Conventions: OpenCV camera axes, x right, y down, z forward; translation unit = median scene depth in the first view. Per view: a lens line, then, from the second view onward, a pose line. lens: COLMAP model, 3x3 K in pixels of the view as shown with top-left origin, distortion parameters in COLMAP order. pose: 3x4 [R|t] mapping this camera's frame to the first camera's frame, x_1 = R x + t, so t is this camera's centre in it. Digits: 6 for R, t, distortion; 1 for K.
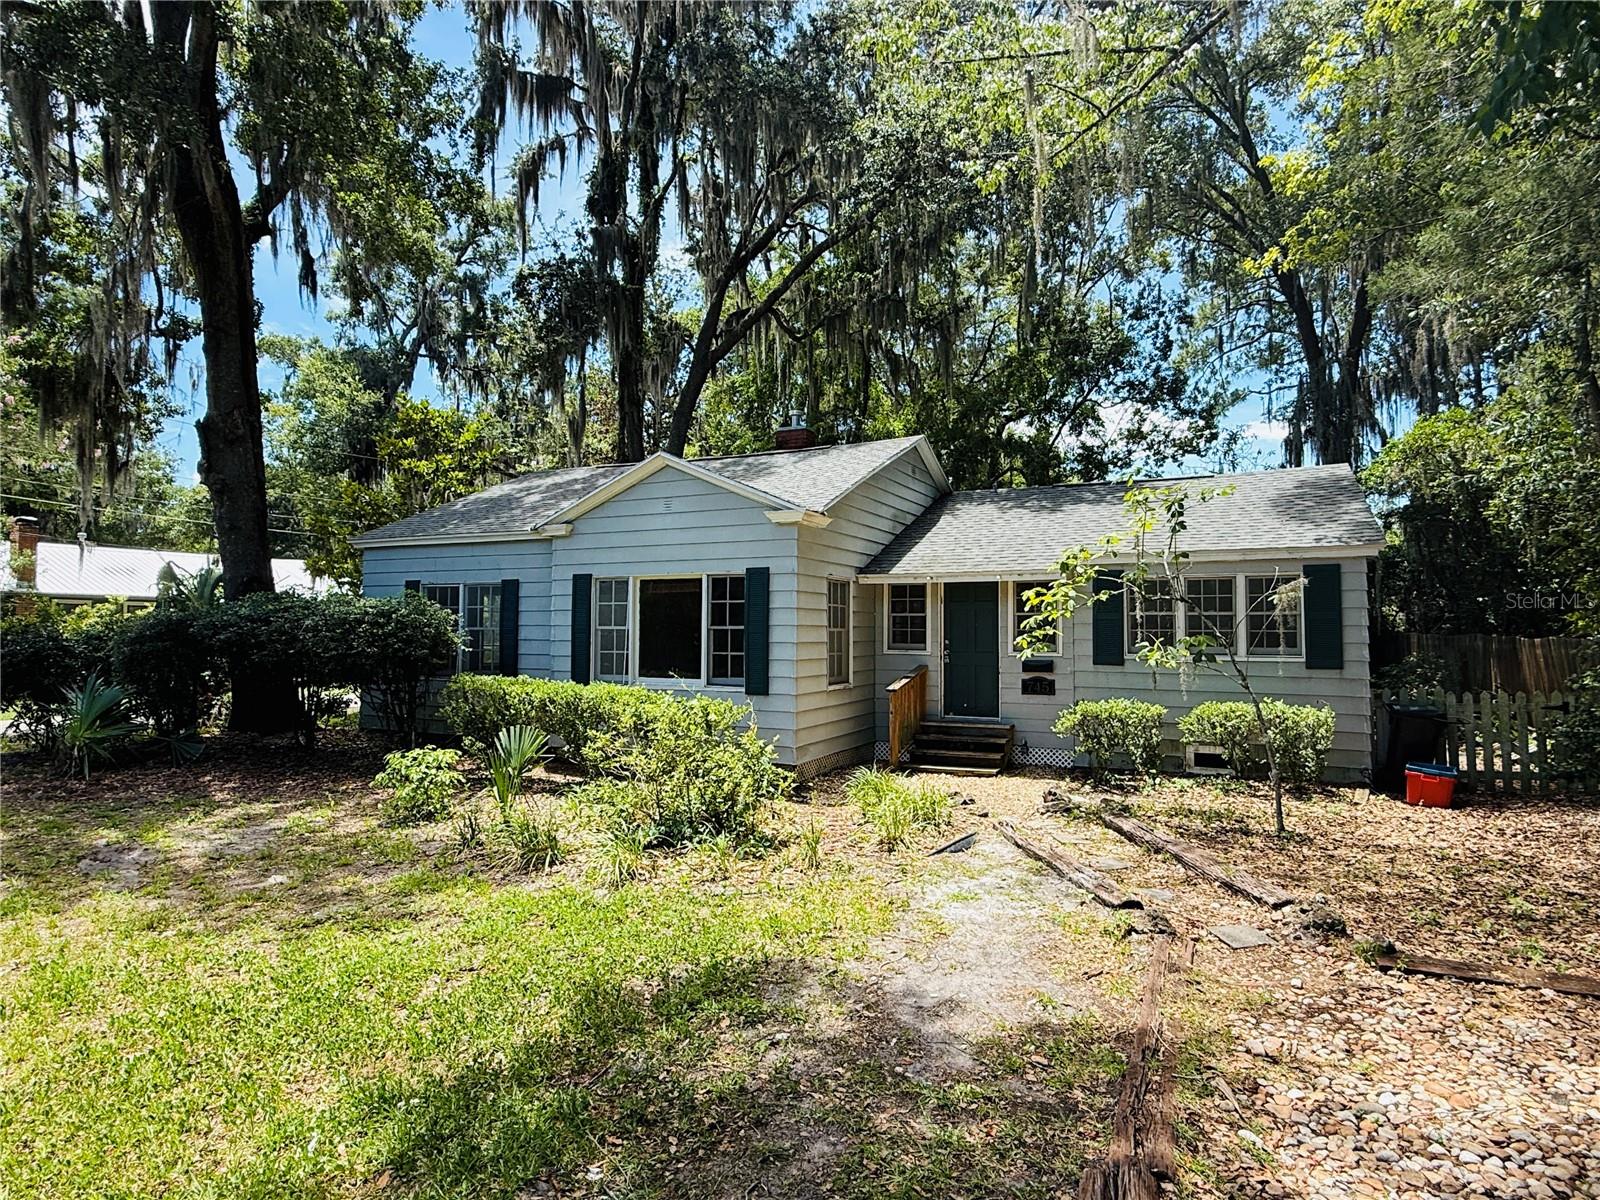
lens RADIAL K [[895.1, 0, 798.9], [0, 895.1, 594.5], [0, 0, 1]] dist [0.001966, 0.000799]
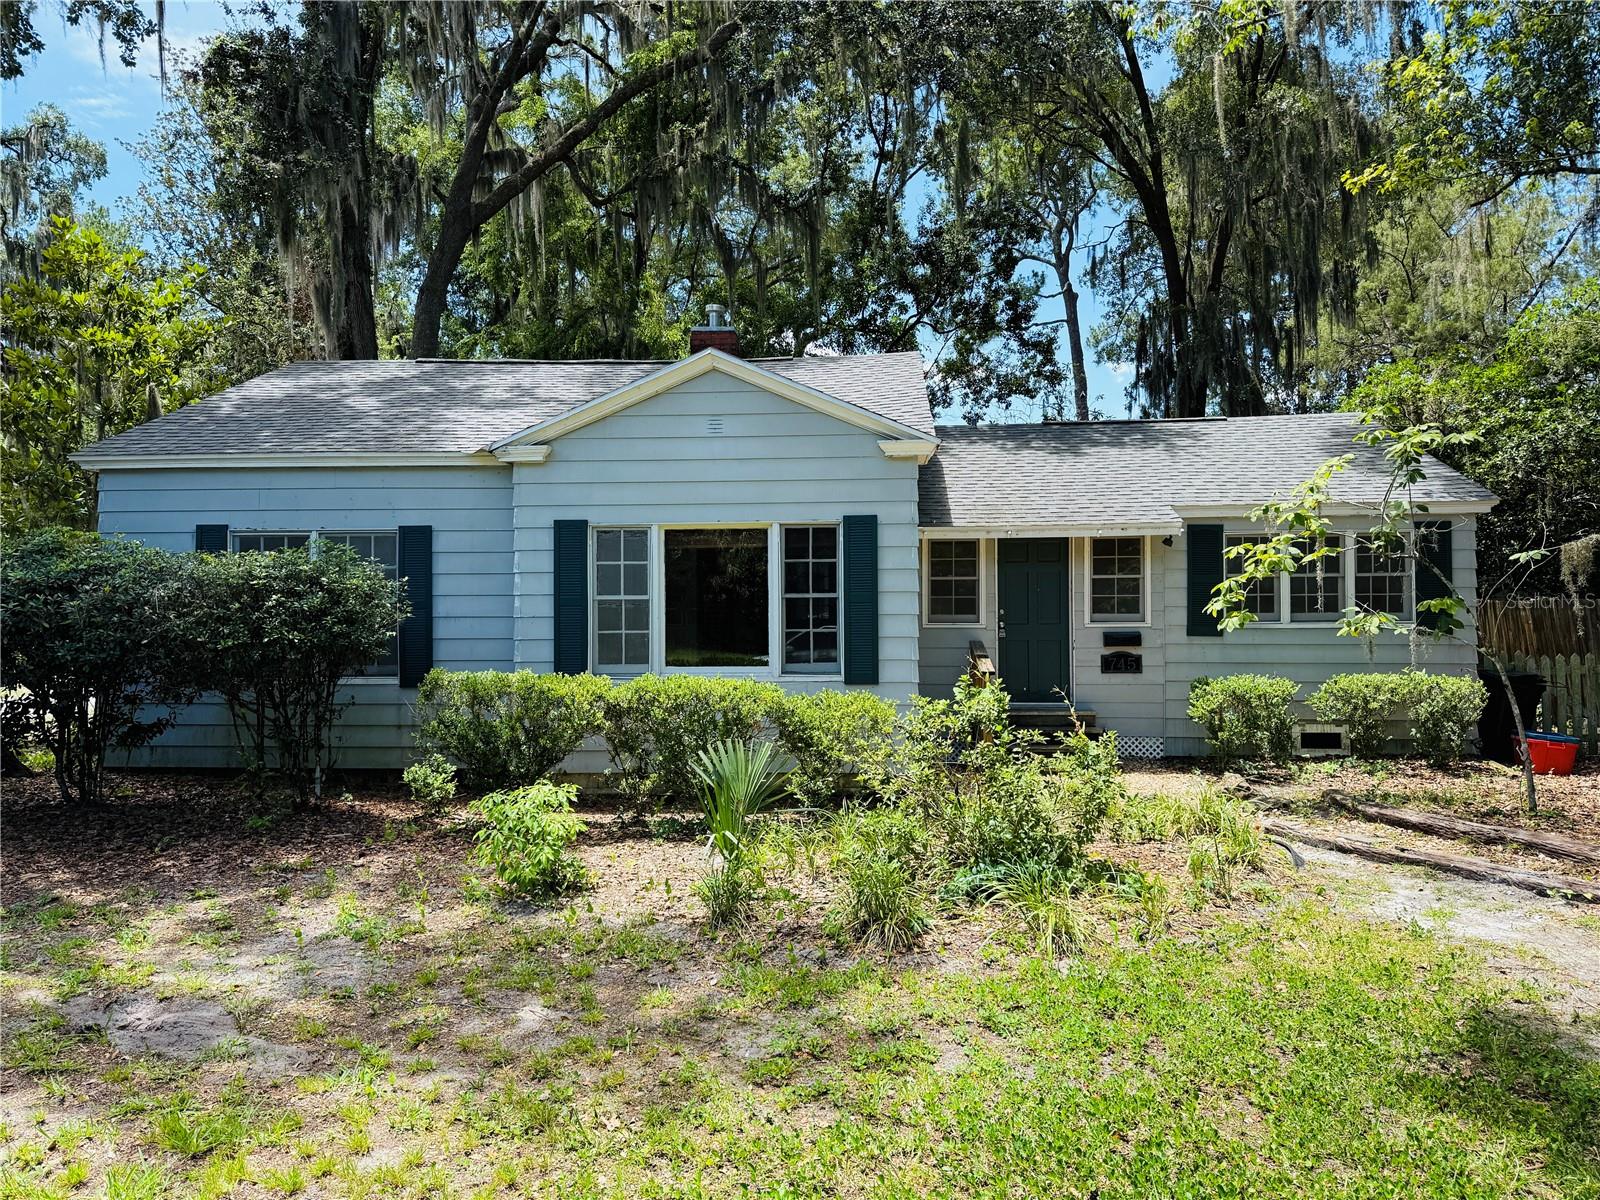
lens RADIAL K [[1127.1, 0, 795.6], [0, 1127.1, 597.6], [0, 0, 1]] dist [0.060526, -0.073717]
pose [[0.929446, -0.008360, 0.368863, -0.404282], [-0.005550, 0.999313, 0.036633, 0.004349], [-0.368916, -0.036095, 0.928762, 0.129919]]
